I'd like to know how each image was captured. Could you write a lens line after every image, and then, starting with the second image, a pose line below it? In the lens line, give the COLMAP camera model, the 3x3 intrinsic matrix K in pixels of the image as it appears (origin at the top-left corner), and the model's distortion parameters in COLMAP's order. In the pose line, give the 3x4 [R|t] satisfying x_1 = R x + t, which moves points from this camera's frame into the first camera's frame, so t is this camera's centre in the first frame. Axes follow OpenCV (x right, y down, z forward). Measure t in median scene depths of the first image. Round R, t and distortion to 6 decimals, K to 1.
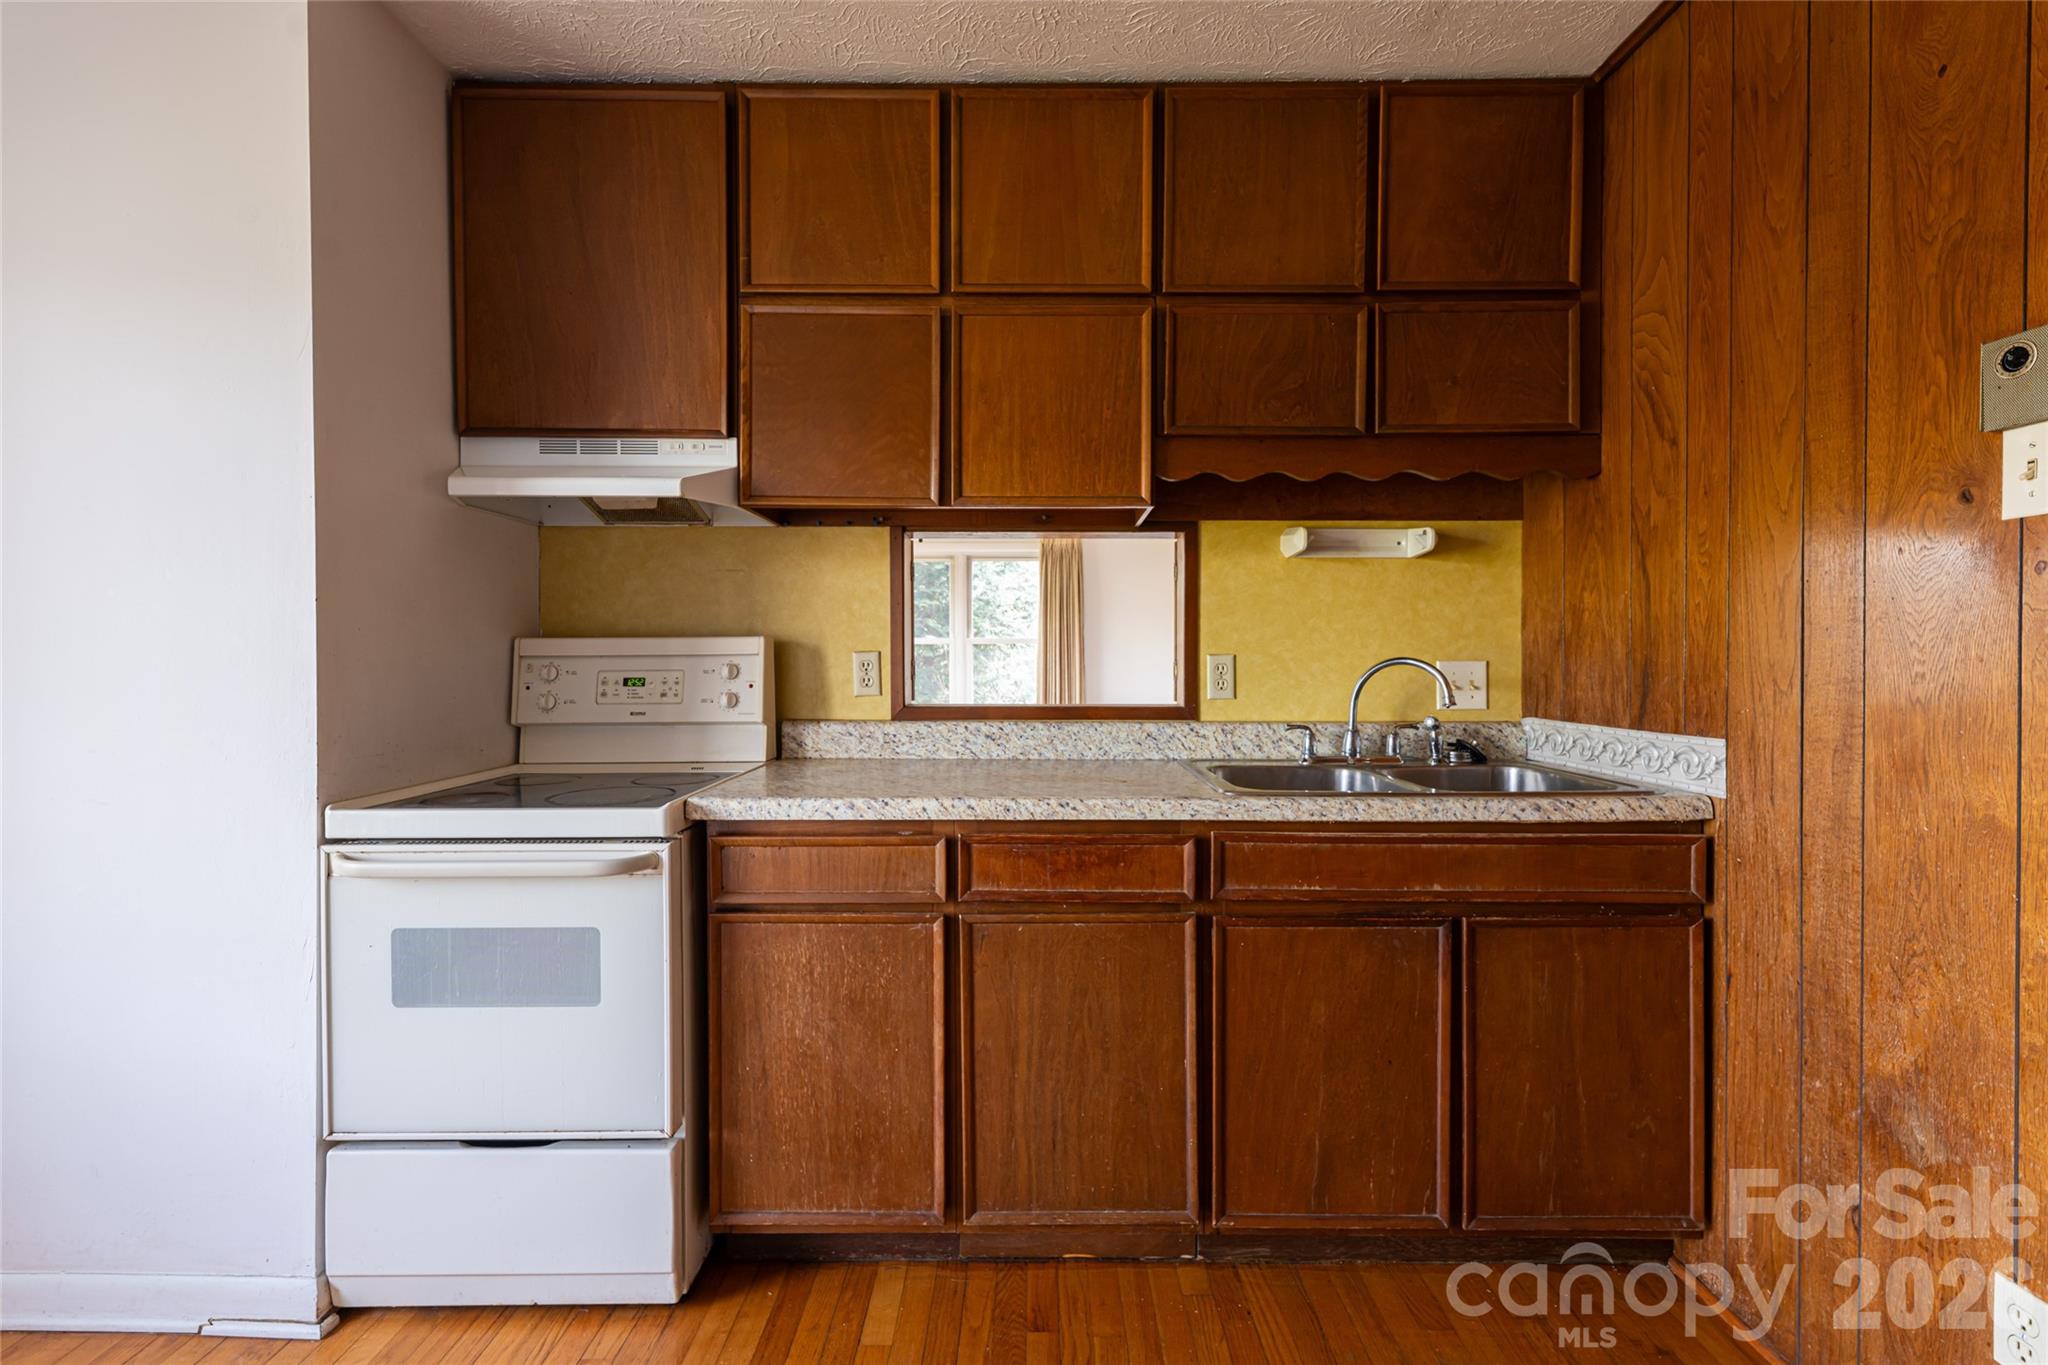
lens RADIAL K [[874.4, 0, 1032.0], [0, 874.4, 673.3], [0, 0, 1]] dist [0.000638, 0.000213]
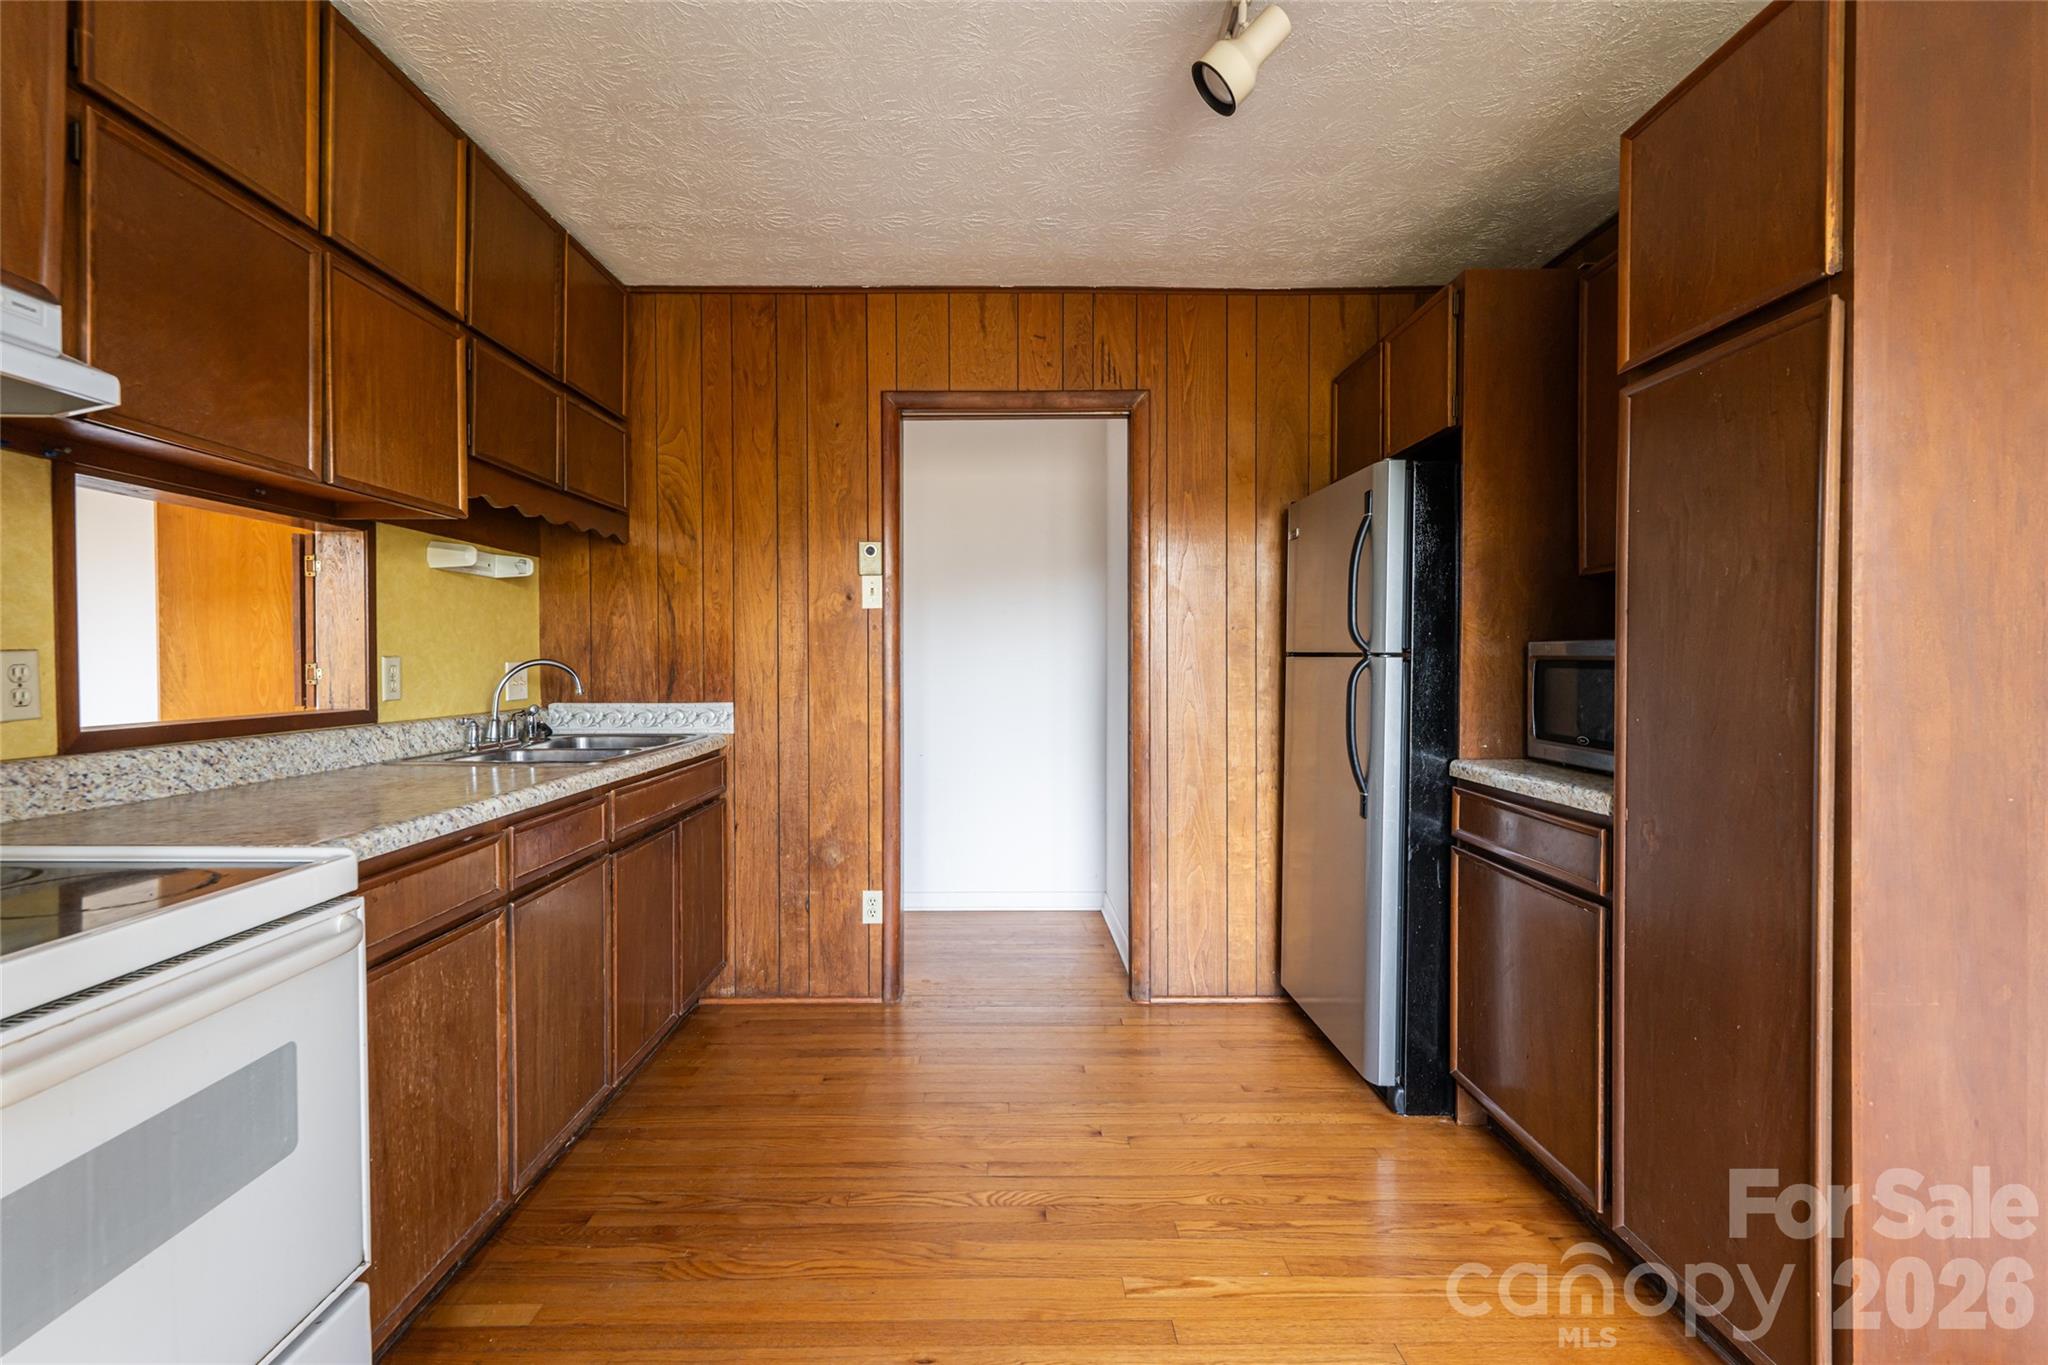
lens RADIAL K [[887.8, 0, 1021.2], [0, 887.8, 678.9], [0, 0, 1]] dist [0.001206, 0.000193]
pose [[-0.010695, -0.022411, 0.999692, -1.006693], [0.015981, 0.999617, 0.022581, -0.008415], [-0.999815, 0.016218, -0.010333, 0.340035]]
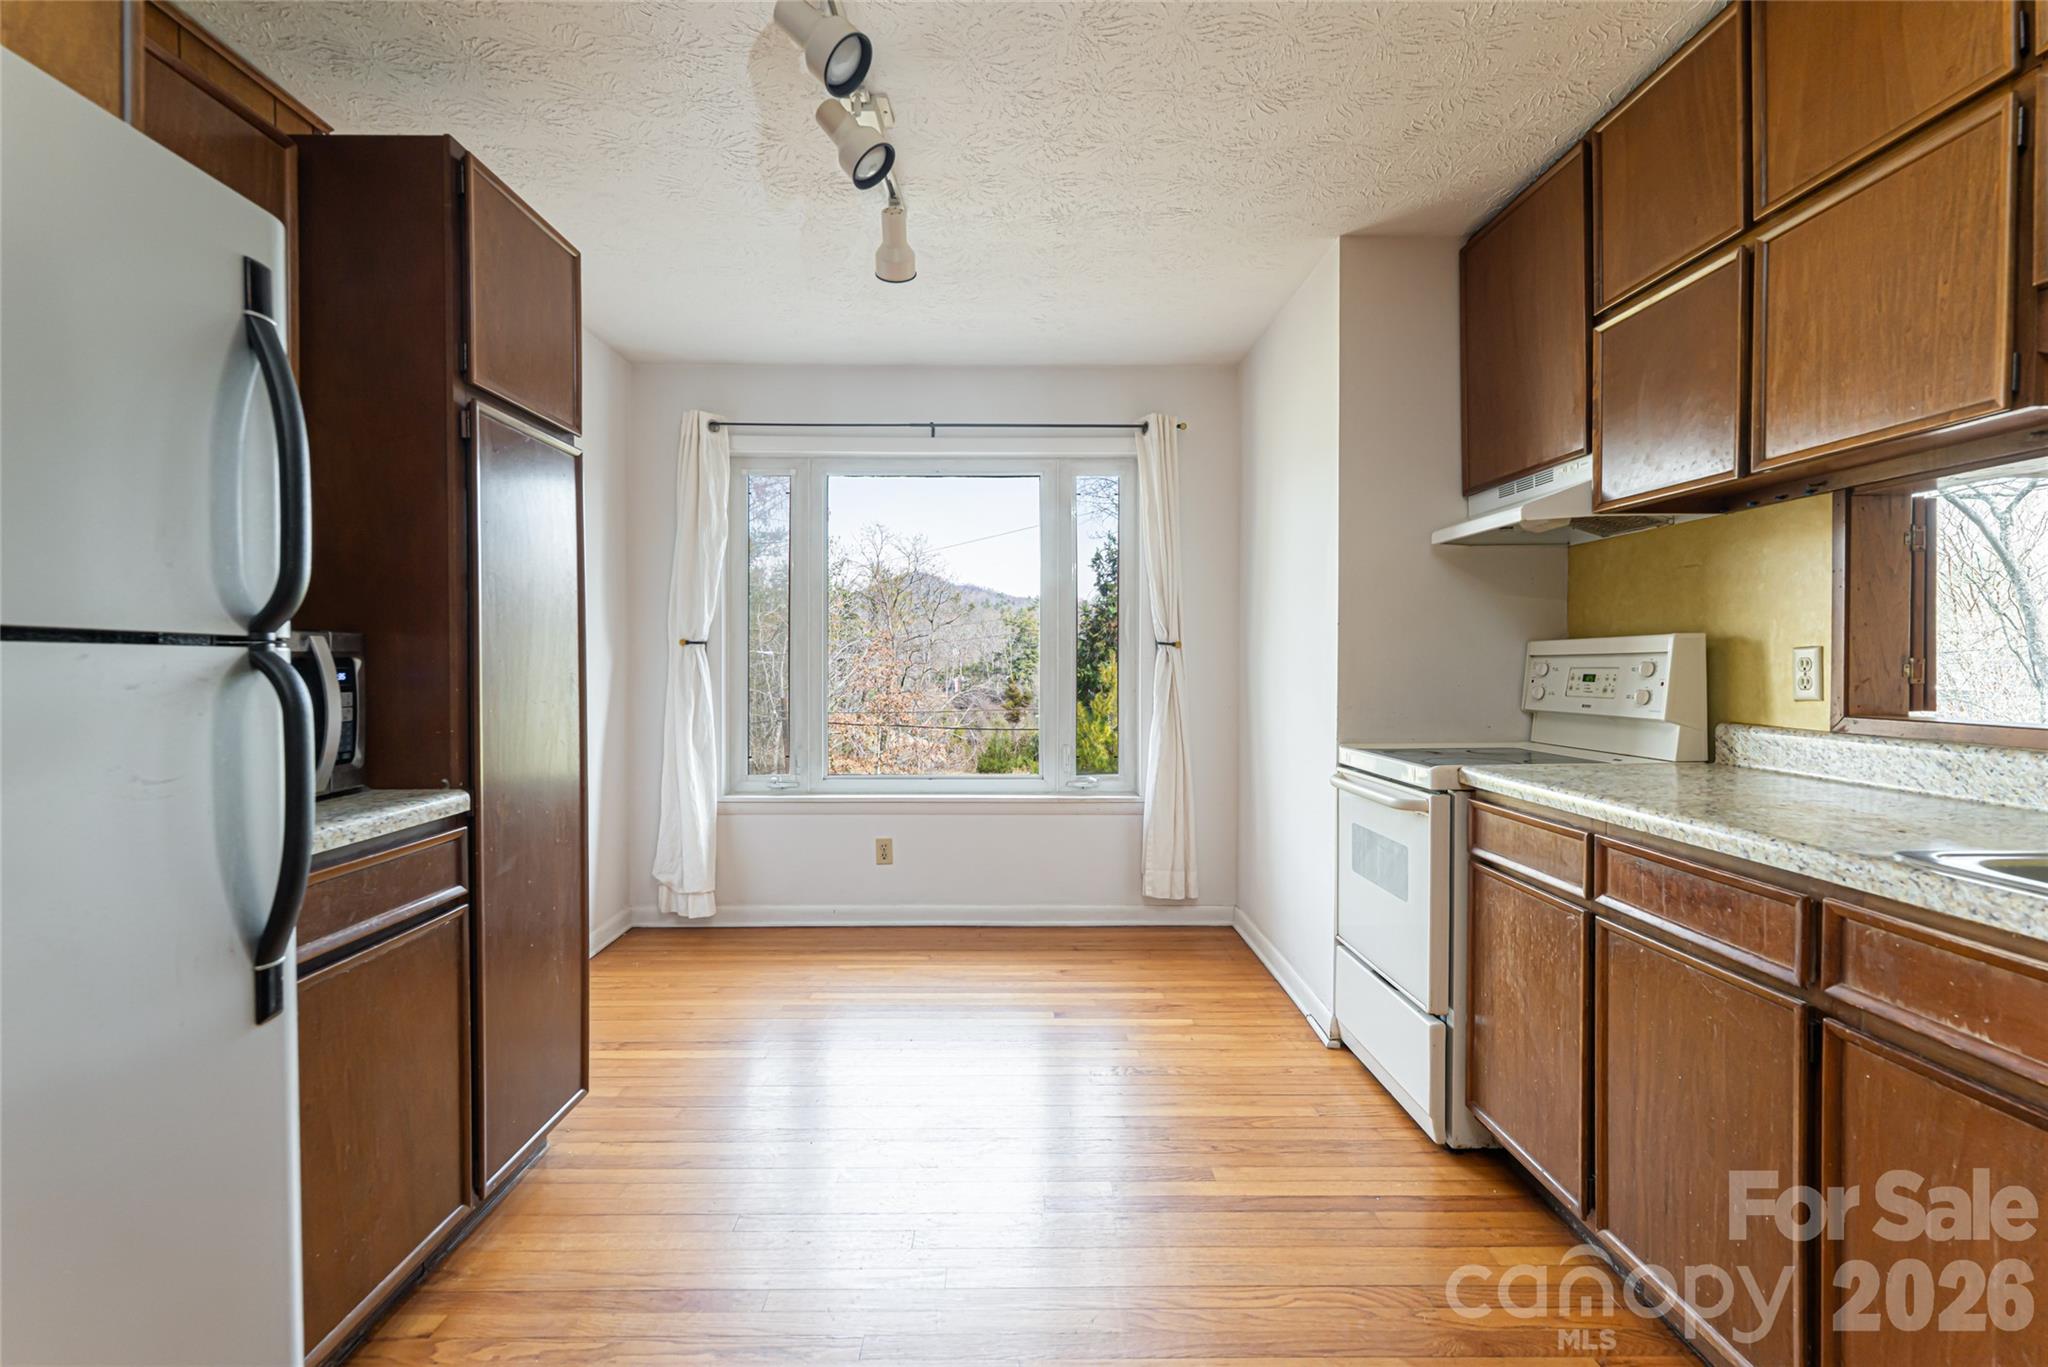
lens RADIAL K [[937.4, 0, 1024.0], [0, 937.4, 683.5], [0, 0, 1]] dist [0.000344, -0.000116]
pose [[0.008292, 0.022777, -0.999706, 0.836686], [-0.013892, 0.999647, 0.022661, -0.000157], [0.999869, 0.013700, 0.008605, 0.298663]]
